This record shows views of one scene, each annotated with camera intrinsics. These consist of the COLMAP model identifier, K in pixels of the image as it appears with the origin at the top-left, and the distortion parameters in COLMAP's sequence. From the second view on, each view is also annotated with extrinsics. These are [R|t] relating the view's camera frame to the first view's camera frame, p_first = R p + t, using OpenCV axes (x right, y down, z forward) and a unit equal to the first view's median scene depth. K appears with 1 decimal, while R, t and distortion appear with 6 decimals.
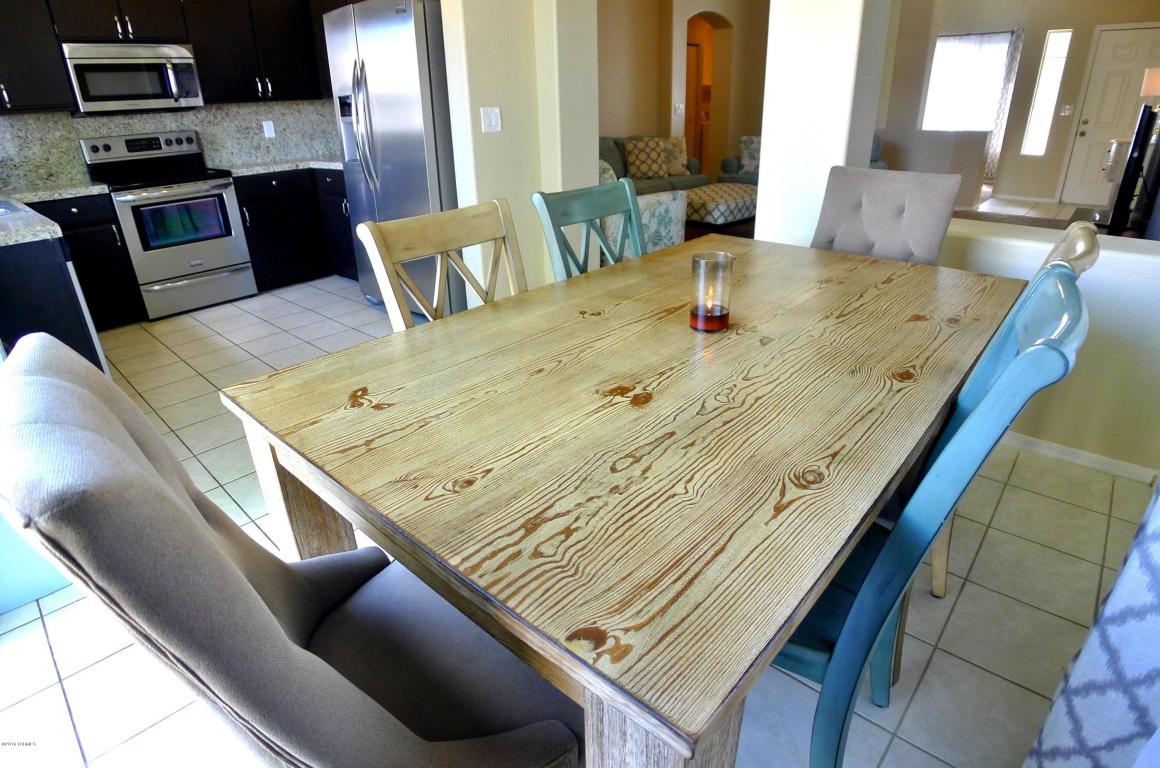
lens RADIAL K [[610.2, 0, 580.0], [0, 610.2, 384.0], [0, 0, 1]] dist [-0.093838, 0.020782]
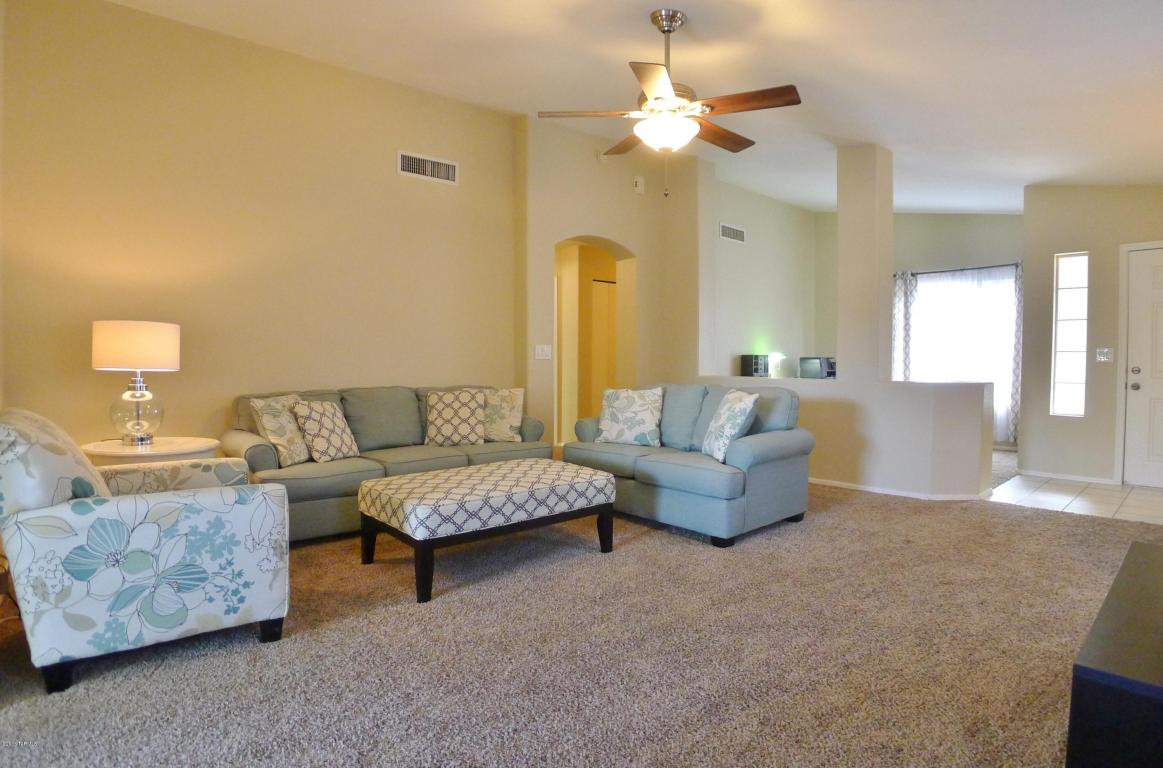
lens RADIAL K [[611.8, 0, 581.5], [0, 611.8, 384.0], [0, 0, 1]] dist [-0.093838, 0.020782]
pose [[0.993461, 0.035021, -0.108666, 0.332276], [-0.073933, 0.922611, -0.378581, -0.152540], [0.086998, 0.384140, 0.919167, 0.347295]]
